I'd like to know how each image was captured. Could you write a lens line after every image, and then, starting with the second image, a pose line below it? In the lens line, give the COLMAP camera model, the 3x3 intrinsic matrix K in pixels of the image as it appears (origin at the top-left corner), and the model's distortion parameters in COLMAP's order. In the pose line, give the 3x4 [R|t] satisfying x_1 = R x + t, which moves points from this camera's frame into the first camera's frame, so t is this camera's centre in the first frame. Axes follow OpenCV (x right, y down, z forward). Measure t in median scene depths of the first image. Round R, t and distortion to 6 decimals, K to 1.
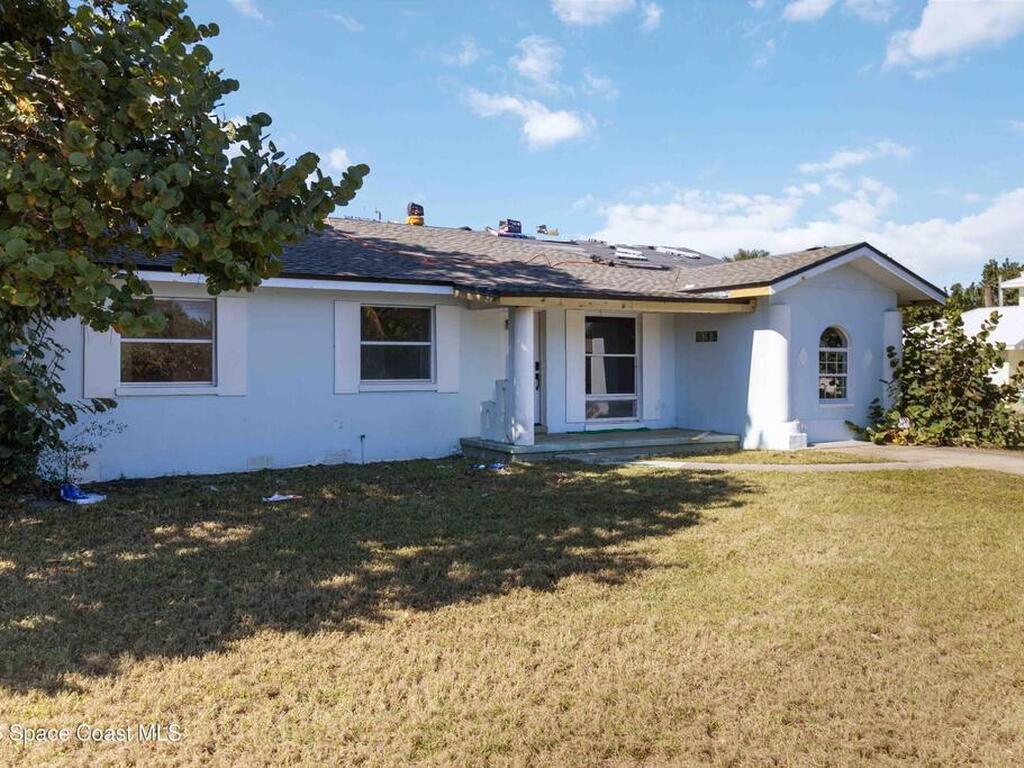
lens RADIAL K [[904.9, 0, 513.2], [0, 904.9, 383.4], [0, 0, 1]] dist [0.008008, -0.000495]
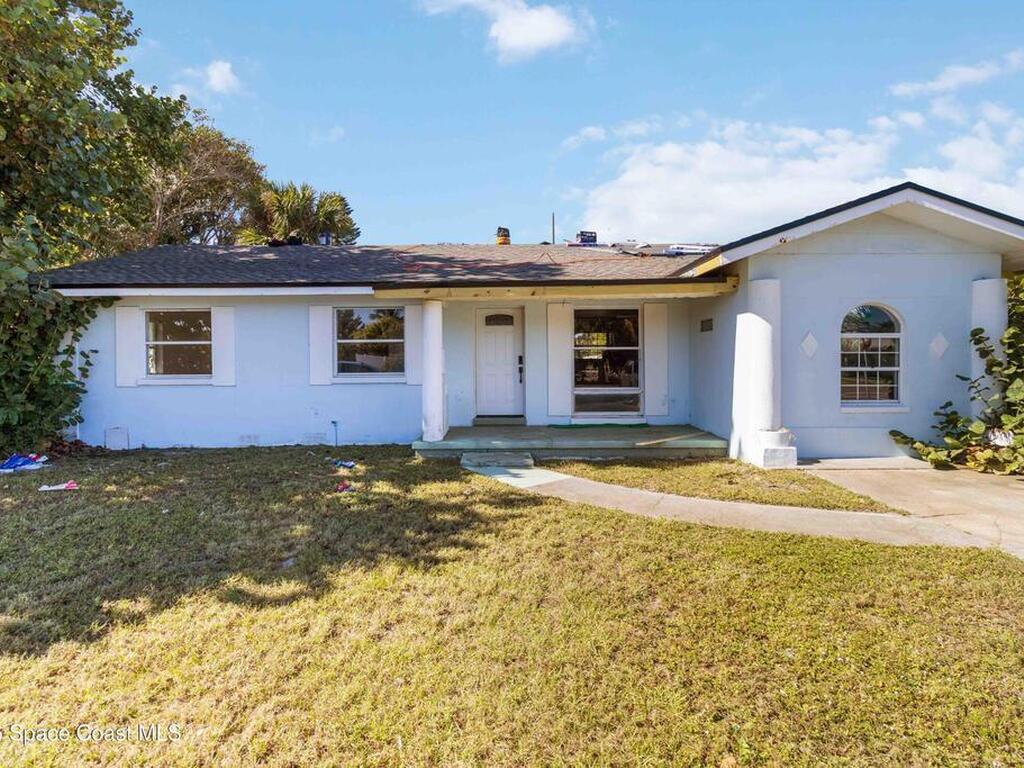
lens RADIAL K [[527.5, 0, 510.9], [0, 527.5, 377.8], [0, 0, 1]] dist [0.004183, -0.000832]
pose [[0.858189, 0.010874, -0.513219, 0.325678], [-0.002589, 0.999855, 0.016855, -0.008745], [0.513328, -0.013136, 0.858092, 0.472821]]
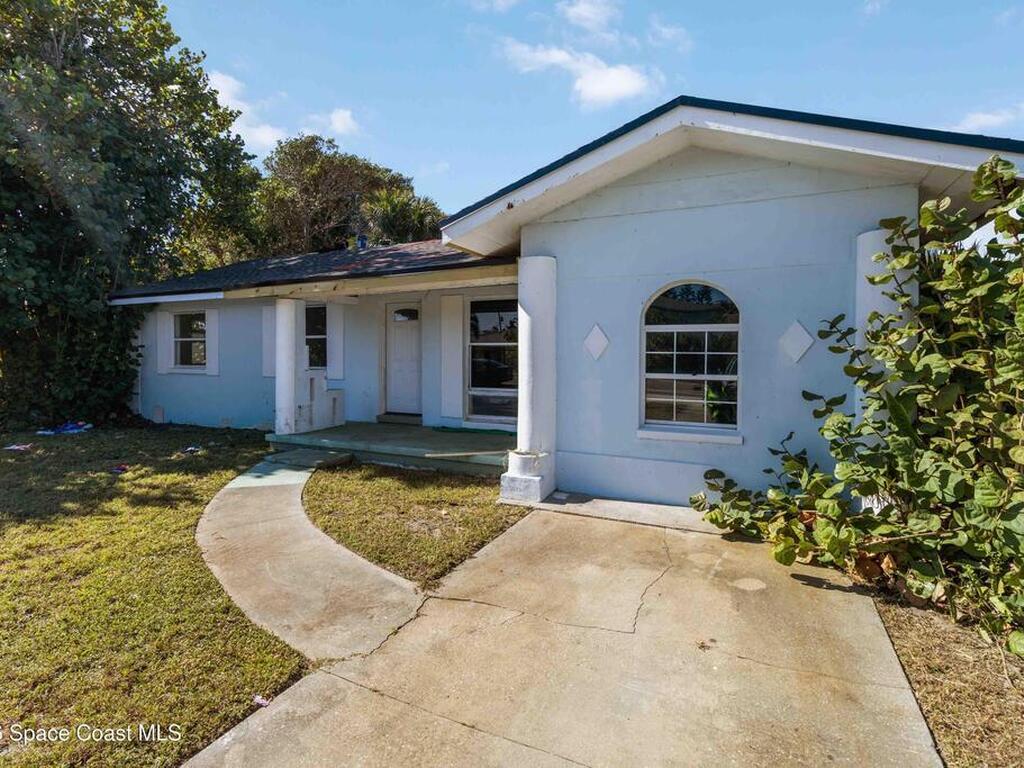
lens RADIAL K [[527.5, 0, 510.4], [0, 527.5, 375.3], [0, 0, 1]] dist [0.004183, -0.000832]
pose [[0.555548, 0.037099, -0.830656, 0.554060], [-0.015530, 0.999293, 0.034243, -0.019382], [0.831339, -0.006123, 0.555731, 0.754221]]
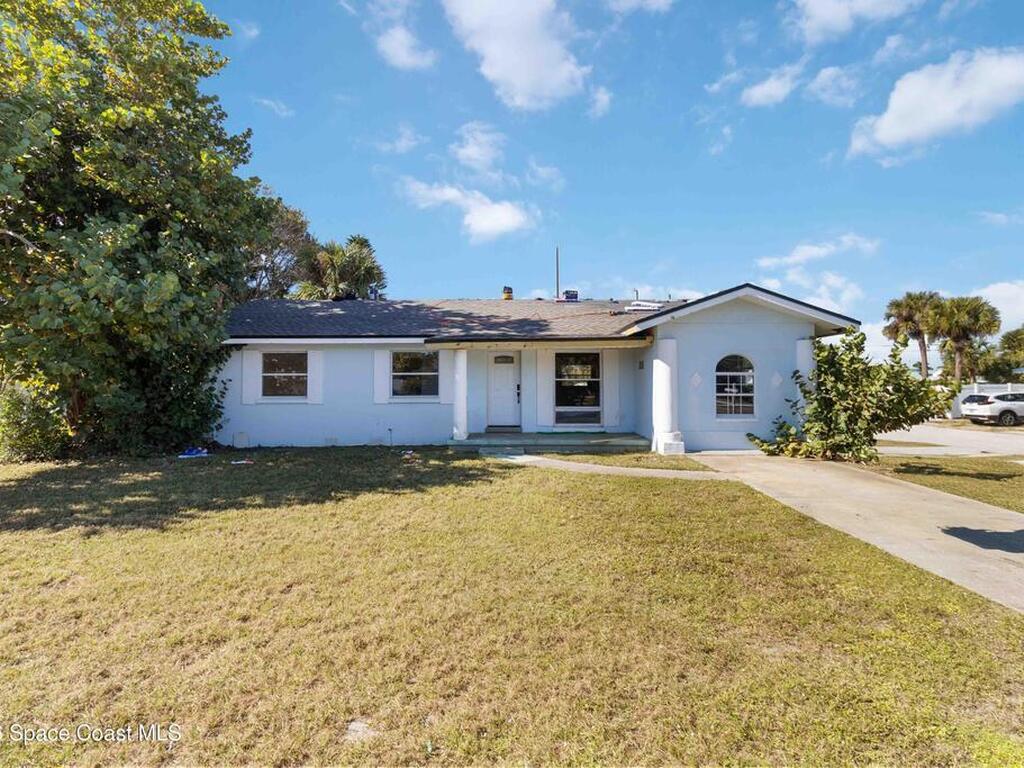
lens RADIAL K [[527.5, 0, 513.2], [0, 527.5, 385.9], [0, 0, 1]] dist [0.004183, -0.000832]
pose [[0.853478, -0.001480, -0.521126, 0.472756], [-0.007596, 0.999854, -0.015280, -0.008150], [0.521073, 0.017000, 0.853343, 0.246730]]
